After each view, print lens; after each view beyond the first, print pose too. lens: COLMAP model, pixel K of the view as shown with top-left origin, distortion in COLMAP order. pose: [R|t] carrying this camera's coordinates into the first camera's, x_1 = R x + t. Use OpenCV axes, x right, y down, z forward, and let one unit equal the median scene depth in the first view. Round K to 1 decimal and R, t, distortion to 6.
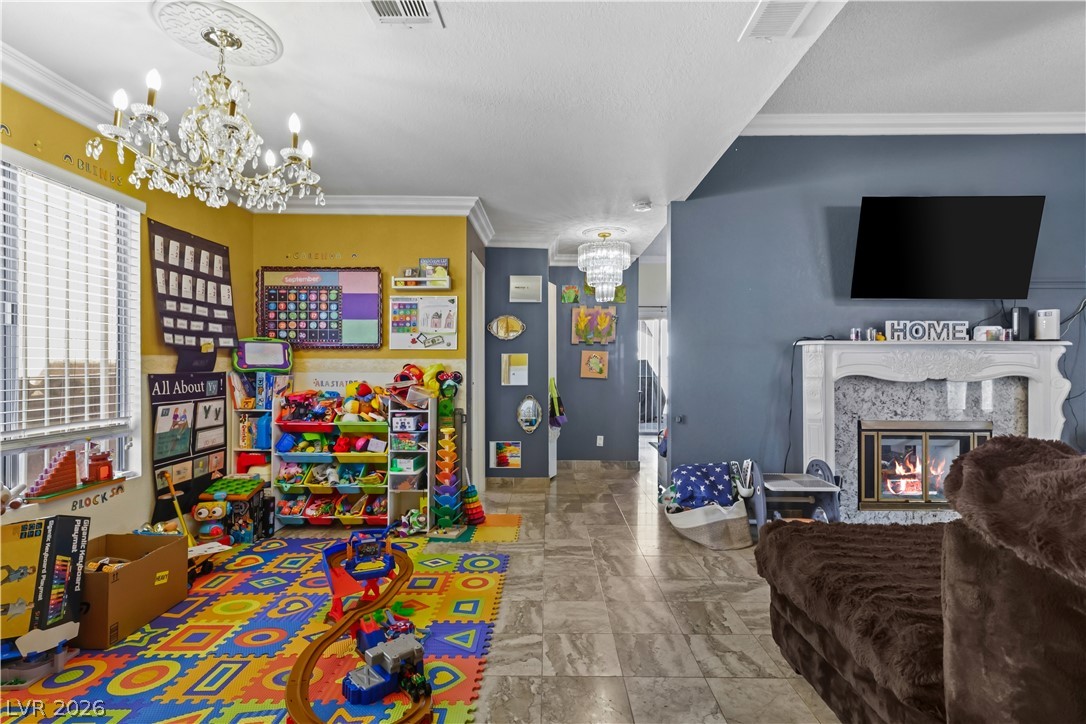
lens RADIAL K [[509.1, 0, 544.2], [0, 509.1, 363.9], [0, 0, 1]] dist [0.001610, -0.000091]
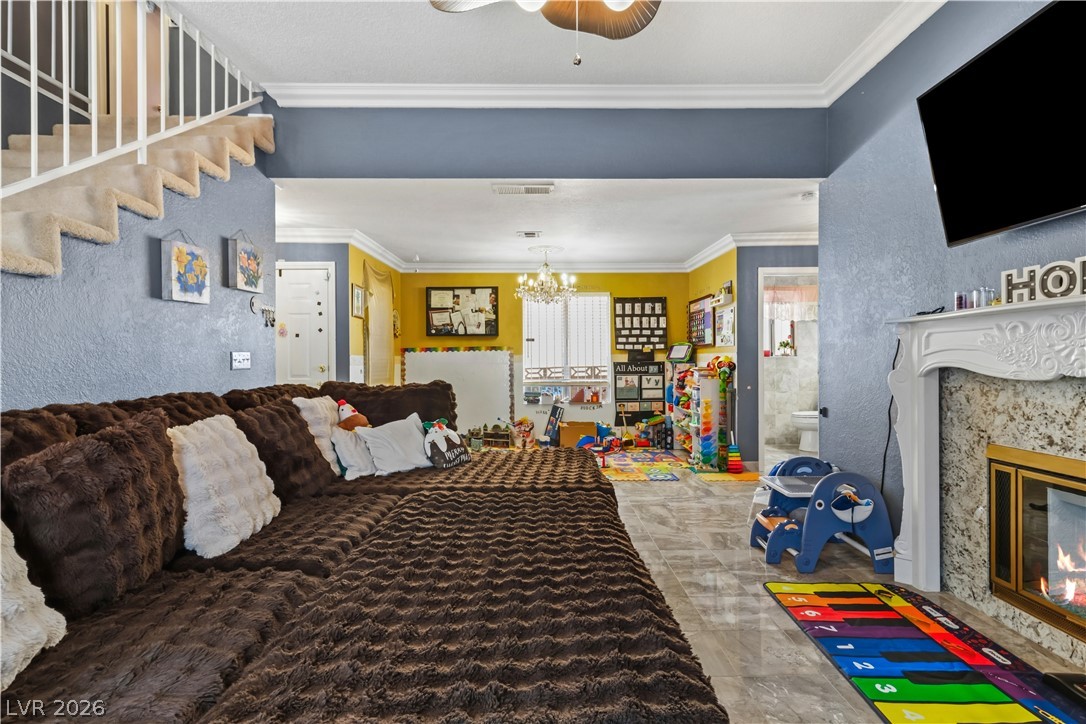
lens RADIAL K [[509.1, 0, 542.8], [0, 509.1, 361.7], [0, 0, 1]] dist [0.001610, -0.000091]
pose [[0.010606, 0.000323, -0.999944, 1.373614], [0.009852, 0.999951, 0.000427, 0.011608], [0.999895, -0.009856, 0.010602, 0.536401]]
